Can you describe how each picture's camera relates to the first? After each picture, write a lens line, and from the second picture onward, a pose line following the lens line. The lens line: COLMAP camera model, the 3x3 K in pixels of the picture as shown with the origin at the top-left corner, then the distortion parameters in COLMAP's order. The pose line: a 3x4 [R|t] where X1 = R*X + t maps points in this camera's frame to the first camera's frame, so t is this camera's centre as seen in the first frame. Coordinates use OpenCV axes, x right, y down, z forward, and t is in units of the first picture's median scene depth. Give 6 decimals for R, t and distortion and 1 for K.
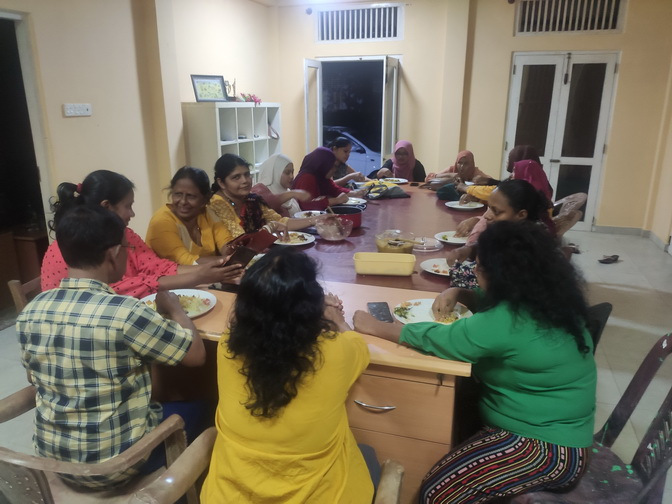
lens RADIAL K [[501.3, 0, 343.9], [0, 501.3, 258.5], [0, 0, 1]] dist [0.074301, -0.108675]
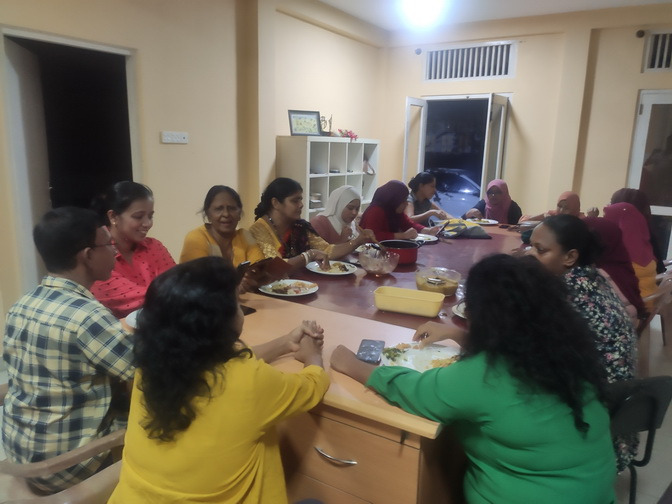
lens RADIAL K [[501.3, 0, 342.1], [0, 501.3, 259.7], [0, 0, 1]] dist [0.074301, -0.108675]
pose [[0.965760, 0.079436, -0.246976, 0.249890], [-0.098962, 0.992788, -0.067660, 0.013040], [0.239820, 0.089784, 0.966657, 0.128301]]
